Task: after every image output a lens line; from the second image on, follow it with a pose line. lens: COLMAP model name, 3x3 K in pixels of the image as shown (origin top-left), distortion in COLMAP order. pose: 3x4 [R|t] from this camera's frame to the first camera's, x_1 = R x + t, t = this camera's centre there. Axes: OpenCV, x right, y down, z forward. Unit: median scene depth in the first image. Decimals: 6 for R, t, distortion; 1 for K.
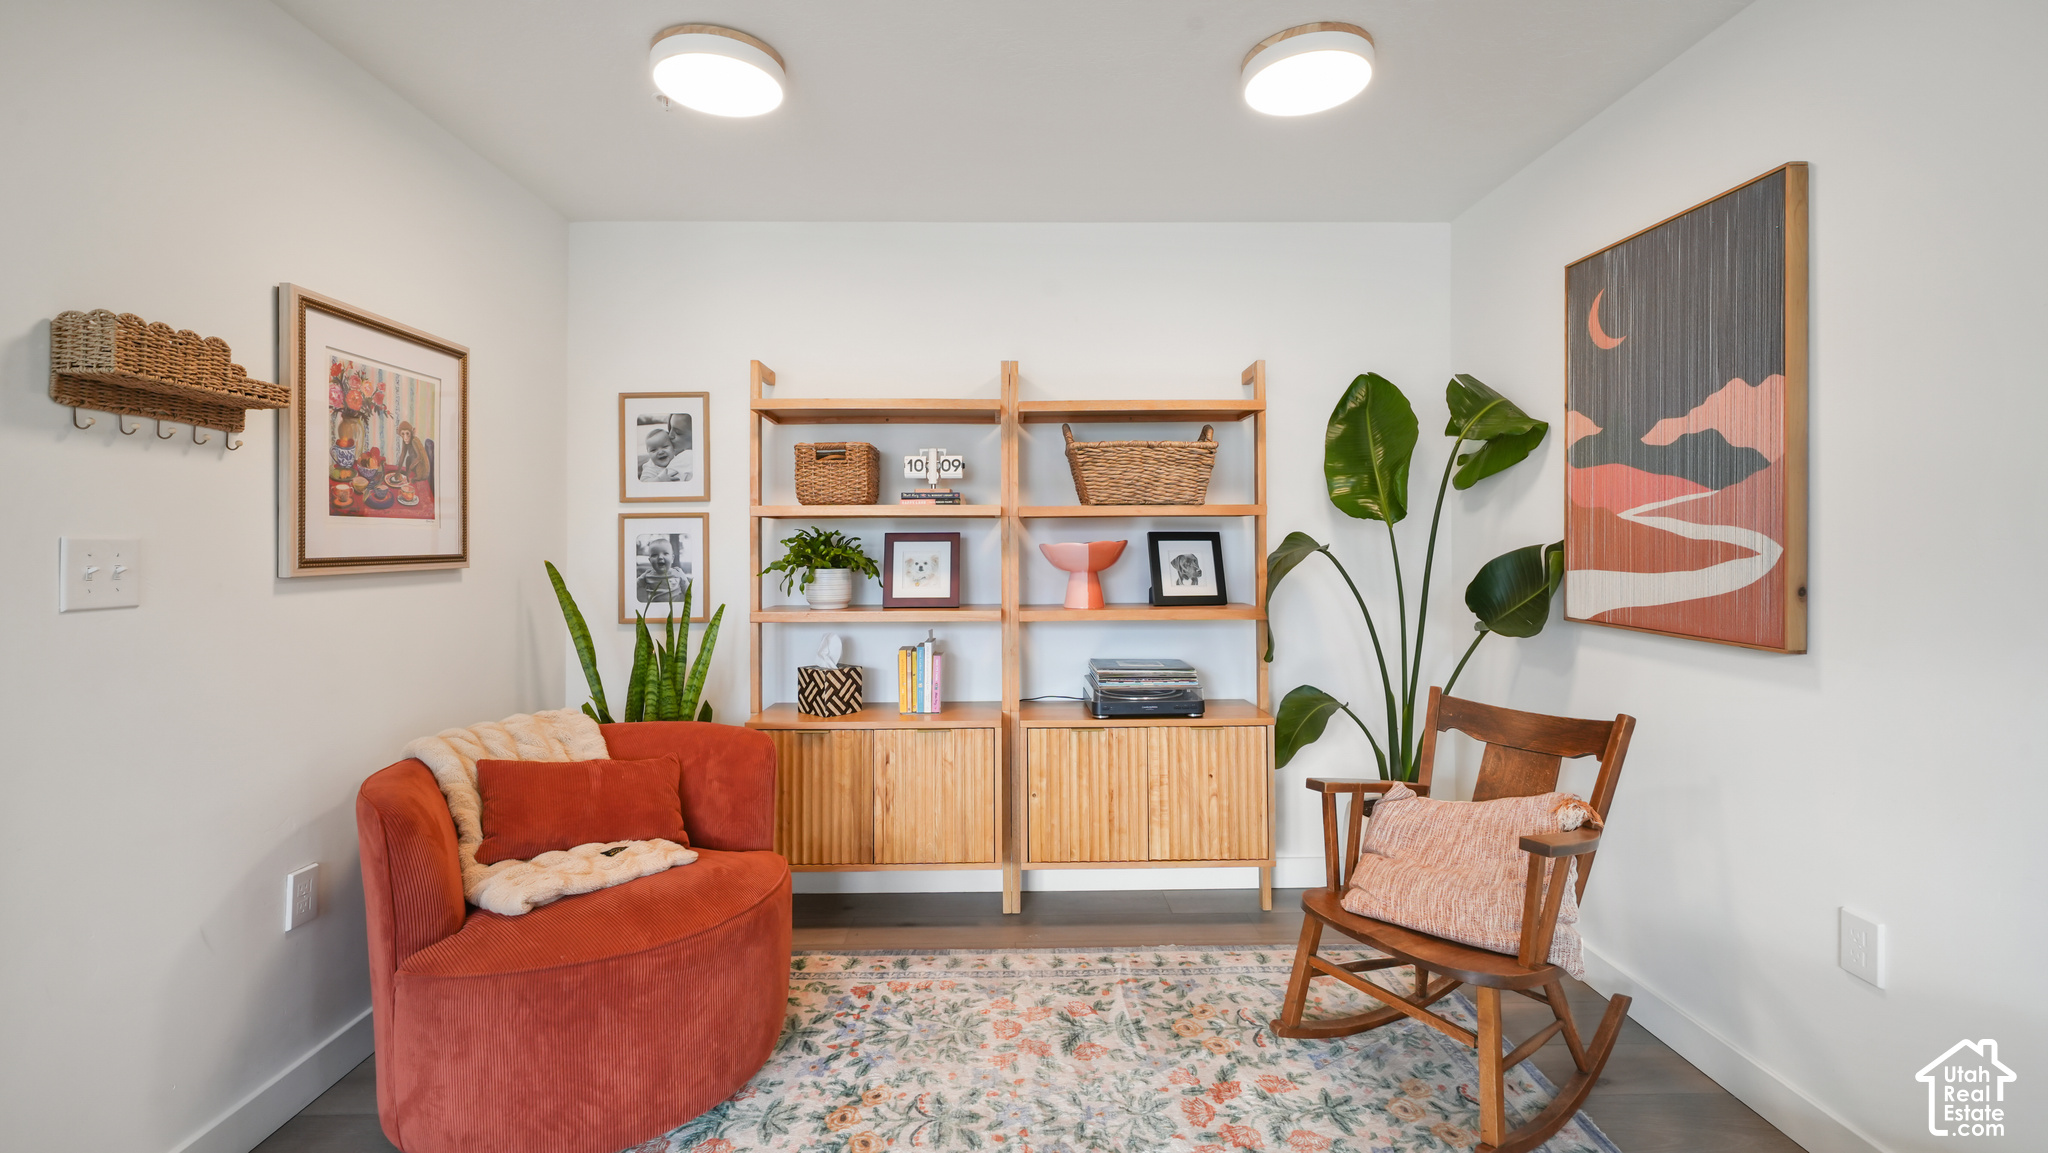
lens RADIAL K [[874.0, 0, 1026.6], [0, 874.0, 537.6], [0, 0, 1]] dist [0.003392, 0.001148]
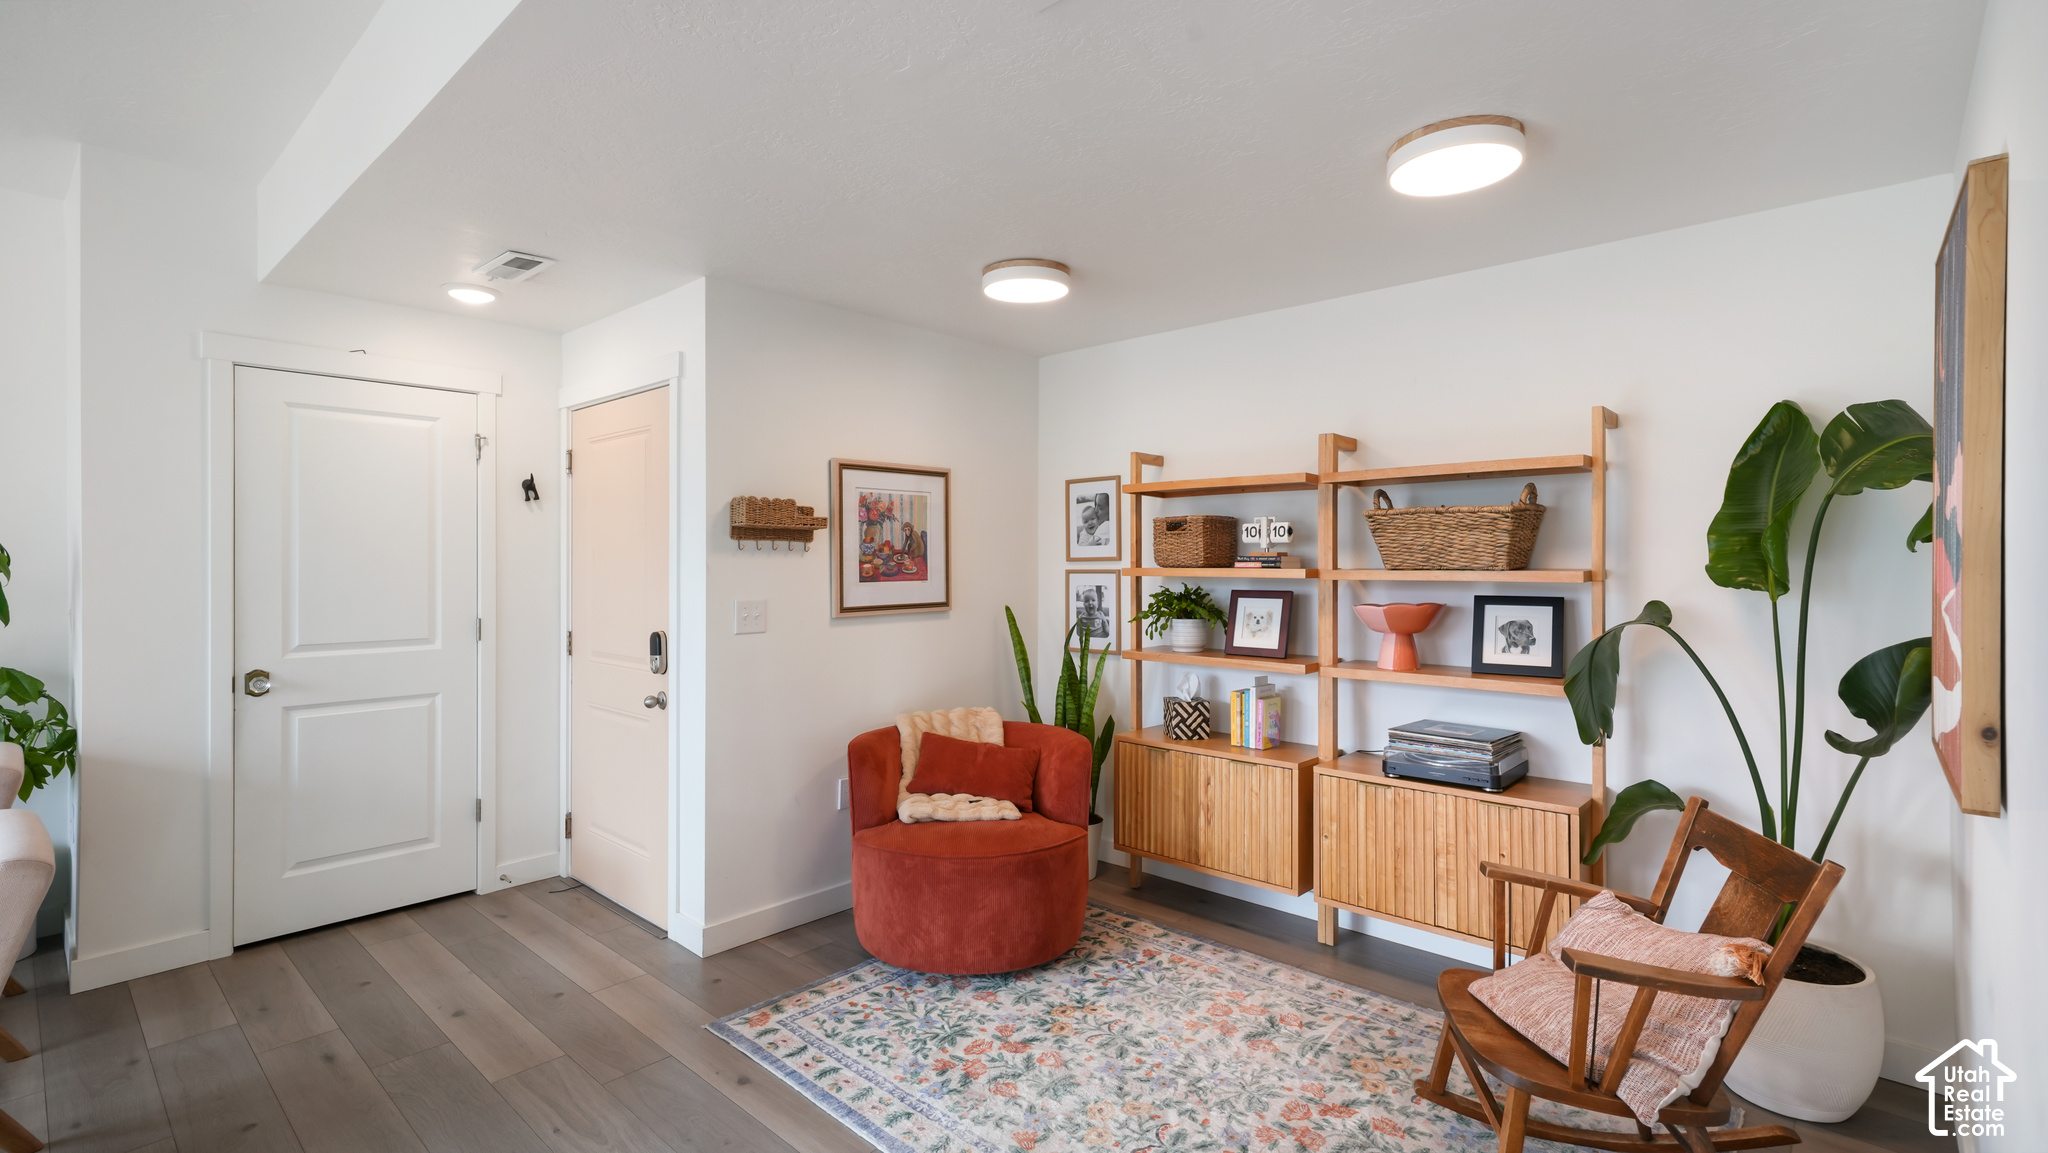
lens RADIAL K [[932.0, 0, 1022.2], [0, 932.0, 569.1], [0, 0, 1]] dist [0.016689, -0.000262]
pose [[0.724155, 0.009268, -0.689575, 0.599595], [0.004222, 0.999831, 0.017872, -0.068368], [0.689624, -0.015854, 0.723994, -0.110248]]
